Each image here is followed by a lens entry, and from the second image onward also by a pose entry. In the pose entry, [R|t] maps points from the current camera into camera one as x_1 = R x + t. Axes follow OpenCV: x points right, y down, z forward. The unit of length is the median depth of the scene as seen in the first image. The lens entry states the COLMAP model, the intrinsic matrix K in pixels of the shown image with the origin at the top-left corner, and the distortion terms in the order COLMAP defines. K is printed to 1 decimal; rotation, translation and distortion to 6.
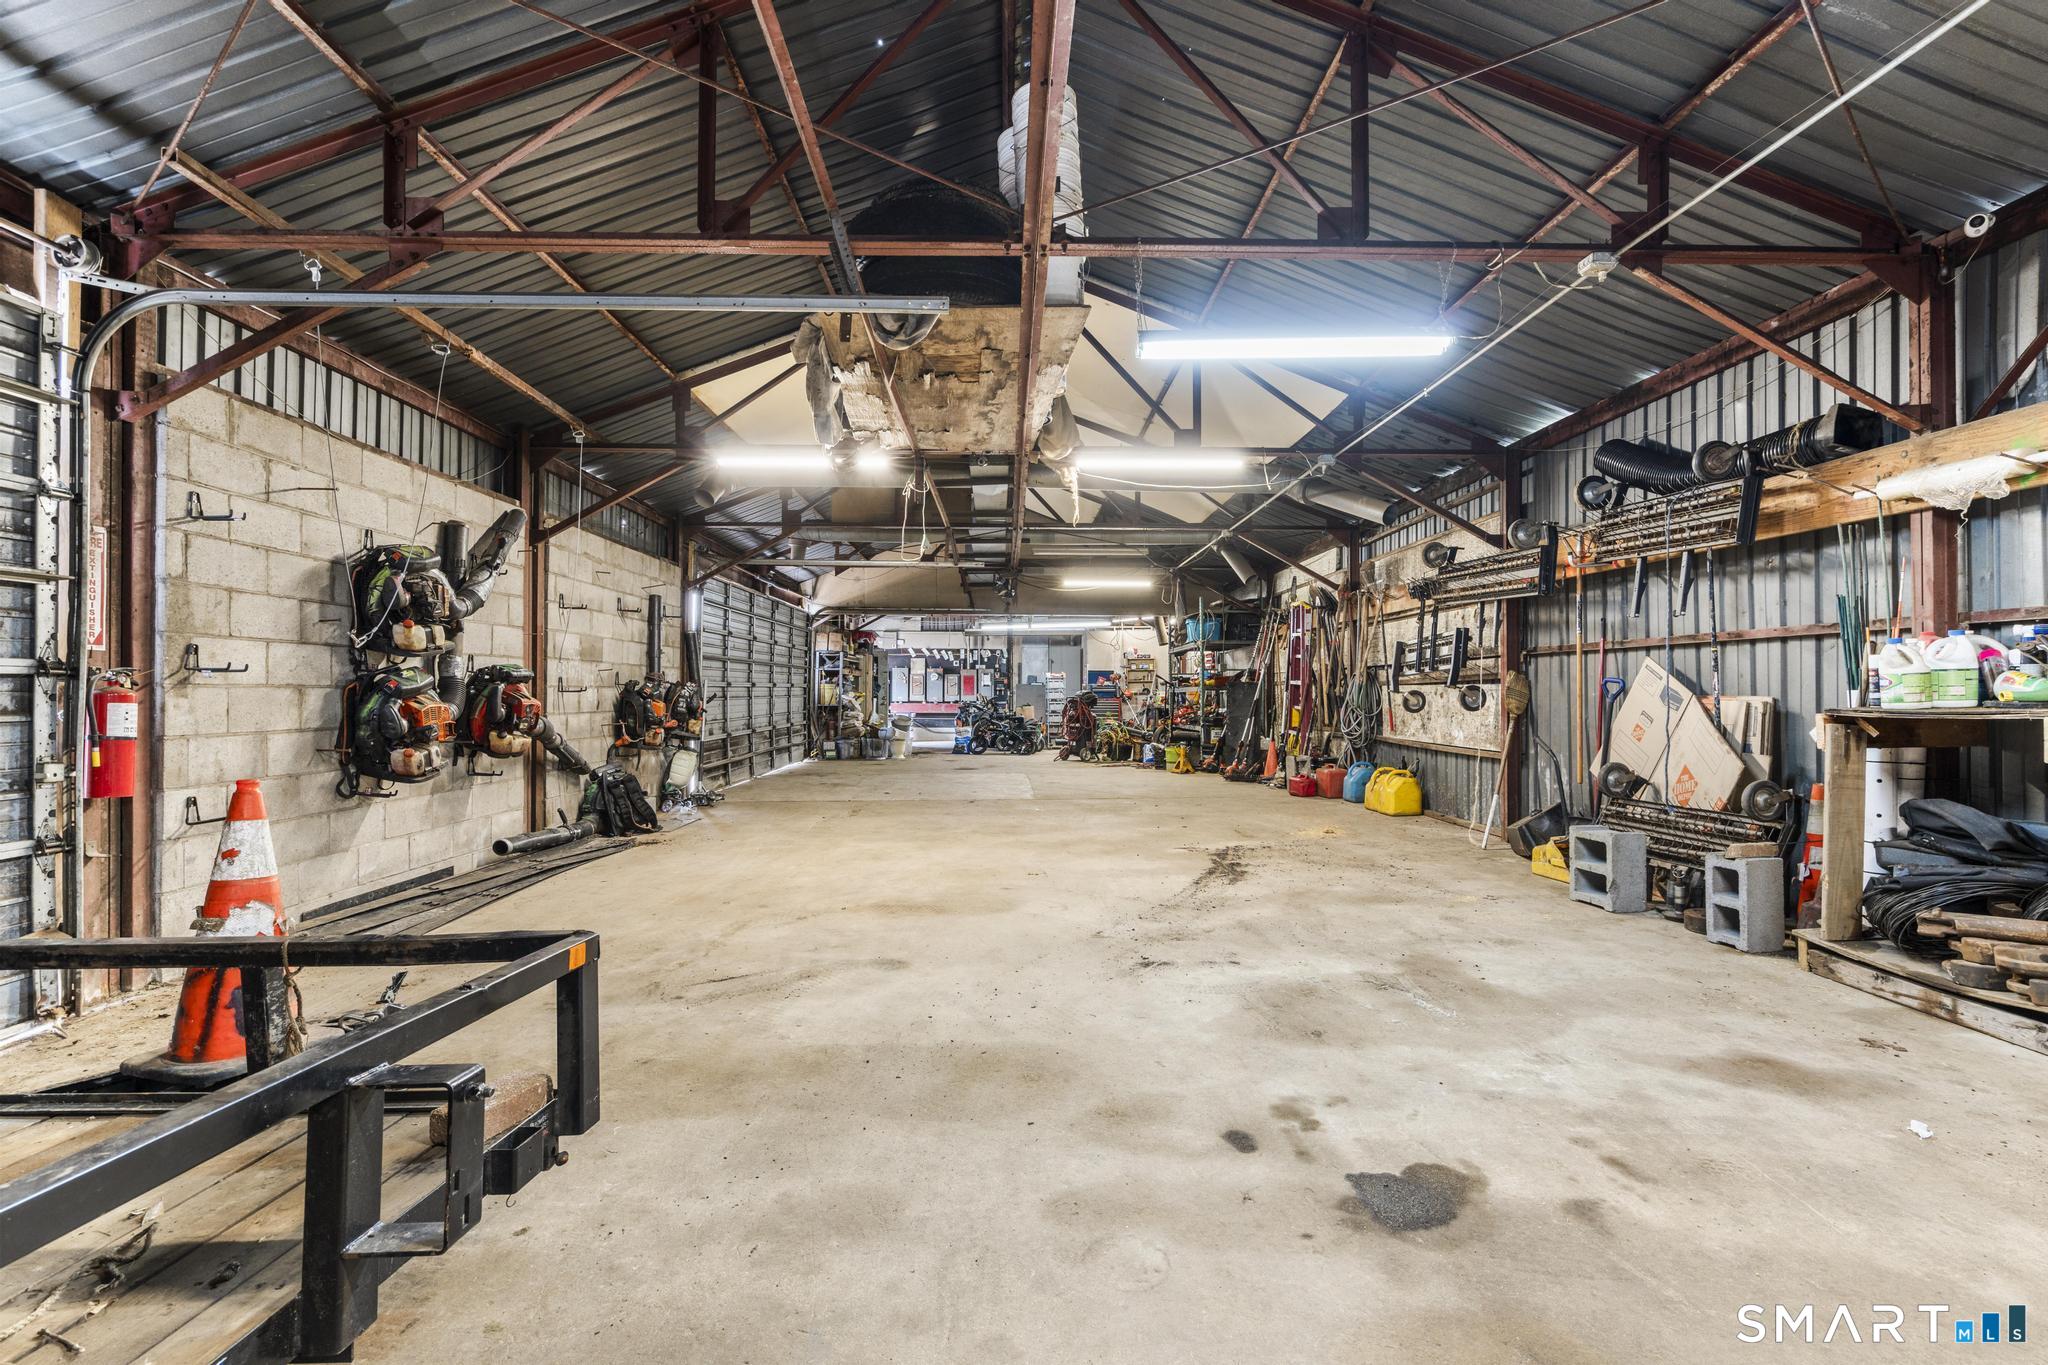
lens RADIAL K [[917.1, 0, 1021.6], [0, 917.1, 686.0], [0, 0, 1]] dist [-0.004949, 0.001122]
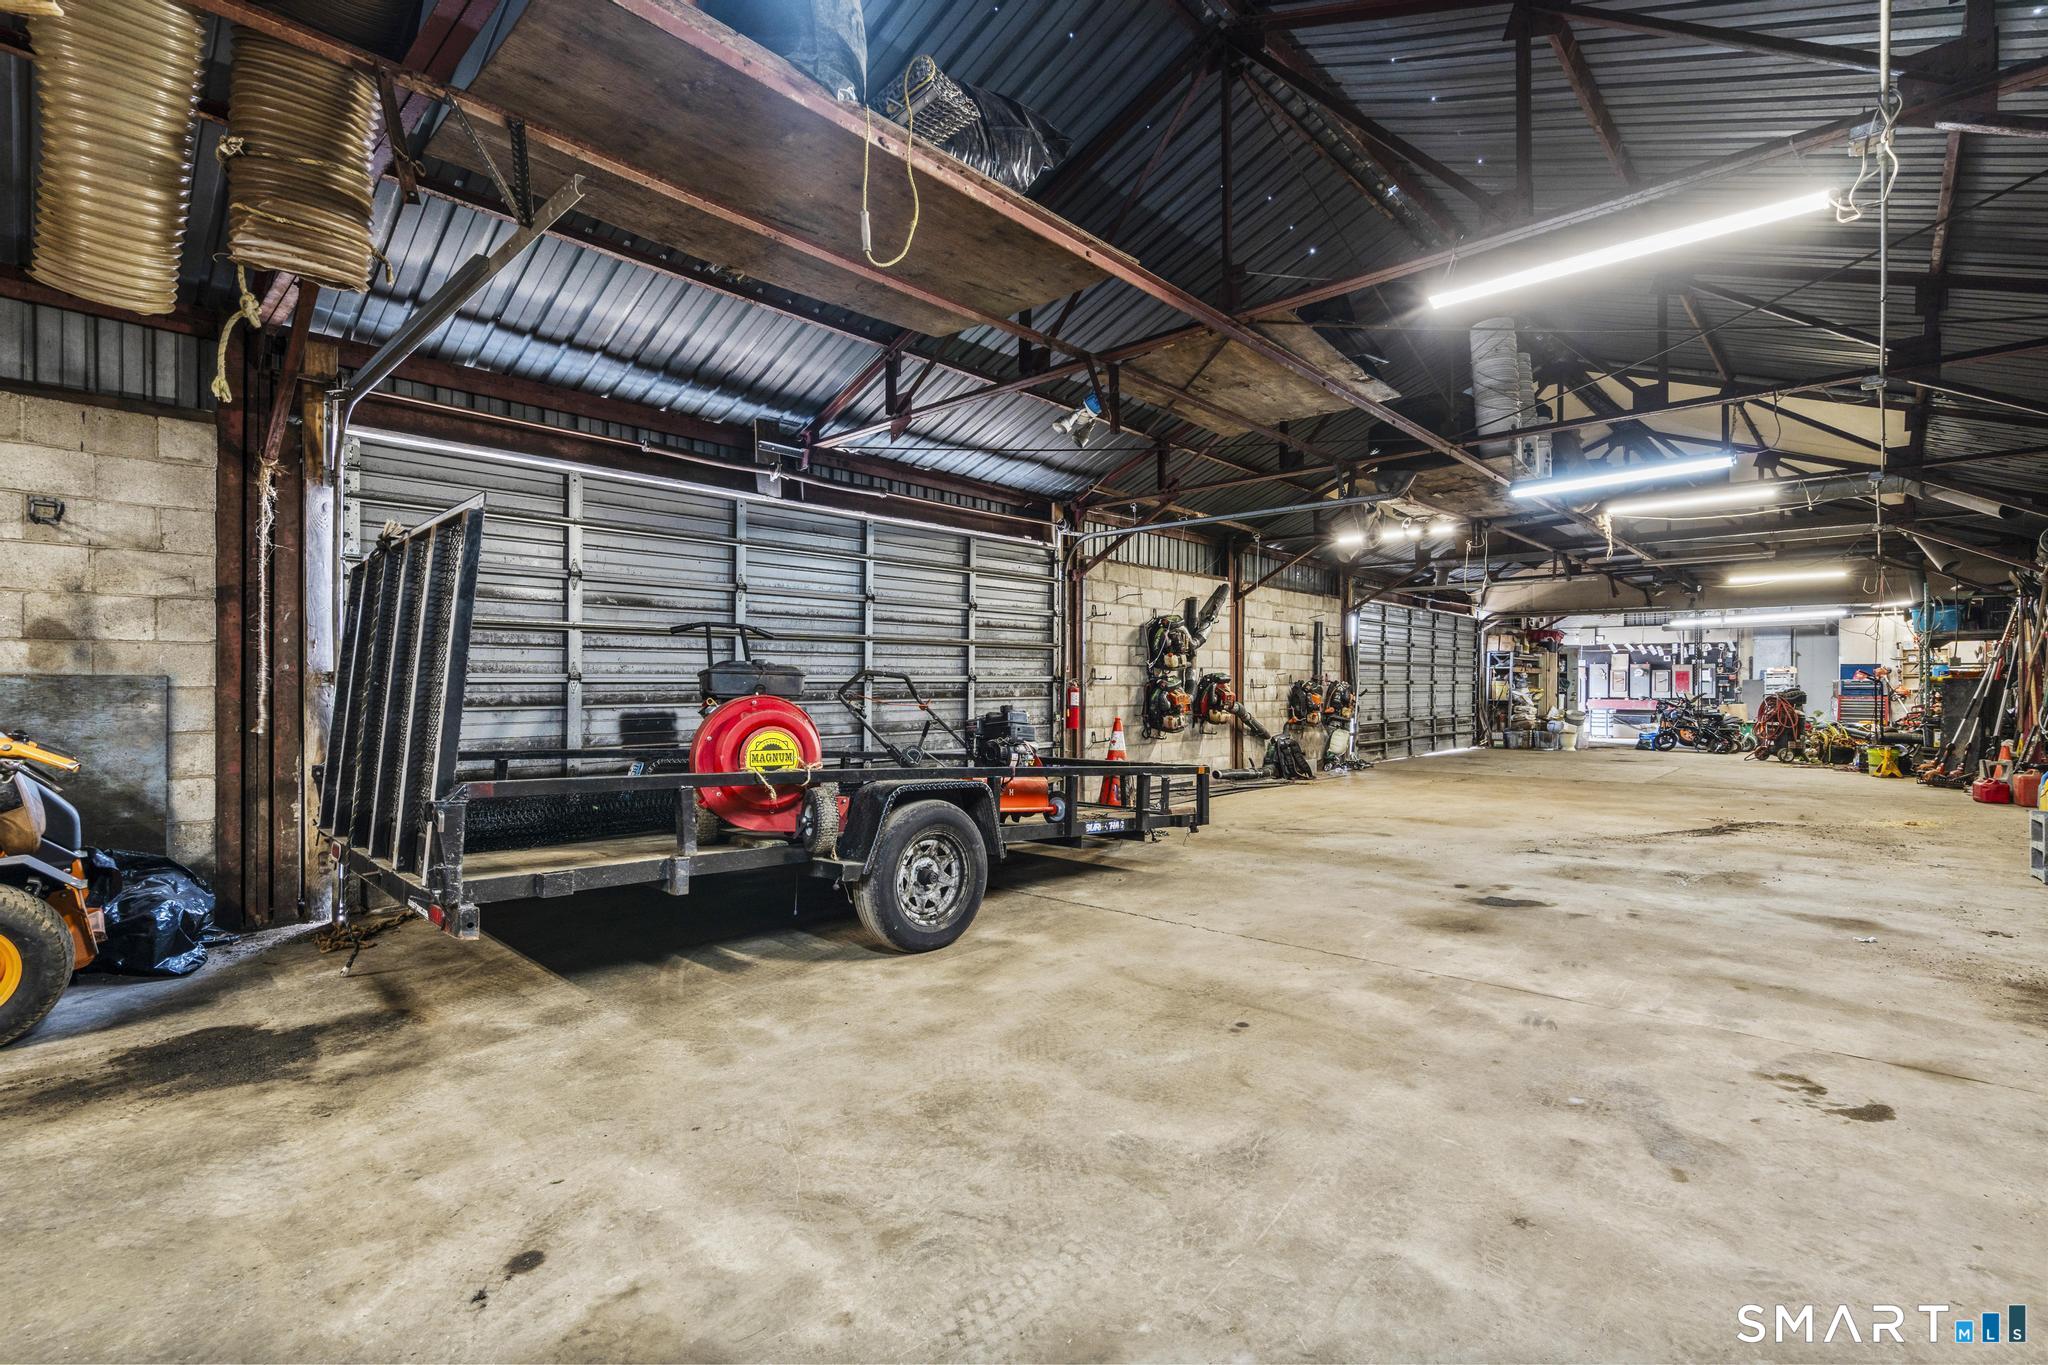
lens RADIAL K [[917.1, 0, 1021.6], [0, 917.1, 686.0], [0, 0, 1]] dist [-0.004949, 0.001122]
pose [[0.714611, 0.001298, -0.699521, 0.331911], [0.002459, 0.999987, 0.004368, -0.005128], [0.699518, -0.004842, 0.714599, -0.440144]]
